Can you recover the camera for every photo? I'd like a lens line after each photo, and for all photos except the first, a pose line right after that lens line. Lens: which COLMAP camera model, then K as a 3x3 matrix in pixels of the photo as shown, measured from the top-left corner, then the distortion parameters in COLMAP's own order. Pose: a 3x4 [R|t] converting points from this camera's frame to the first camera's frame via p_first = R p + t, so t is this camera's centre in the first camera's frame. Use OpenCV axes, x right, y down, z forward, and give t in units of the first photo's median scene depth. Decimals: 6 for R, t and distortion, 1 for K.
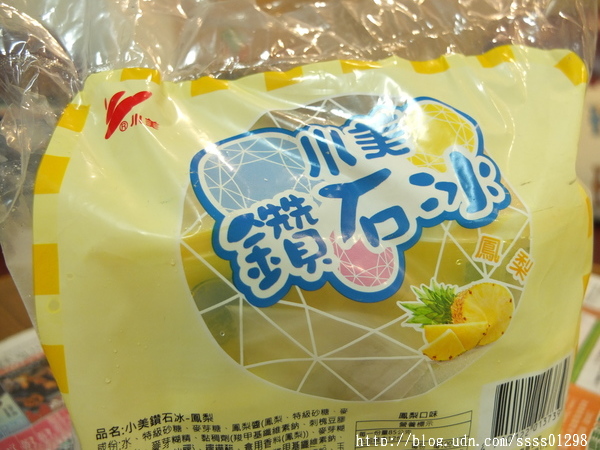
lens RADIAL K [[444.5, 0, 300.0], [0, 444.5, 225.0], [0, 0, 1]] dist [-0.088893, 0.039488]
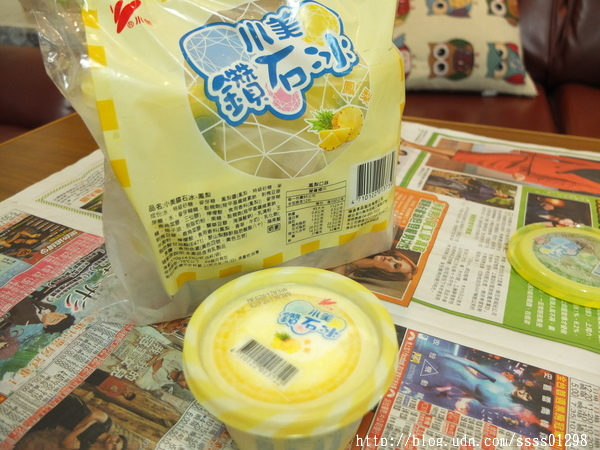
lens RADIAL K [[386.3, 0, 301.4], [0, 386.3, 180.1], [0, 0, 1]] dist [-0.063679, 0.000716]
pose [[0.955127, -0.129300, 0.266486, -0.246048], [0.073528, 0.975029, 0.209552, 0.079487], [-0.286927, -0.180554, 0.940783, -0.545329]]
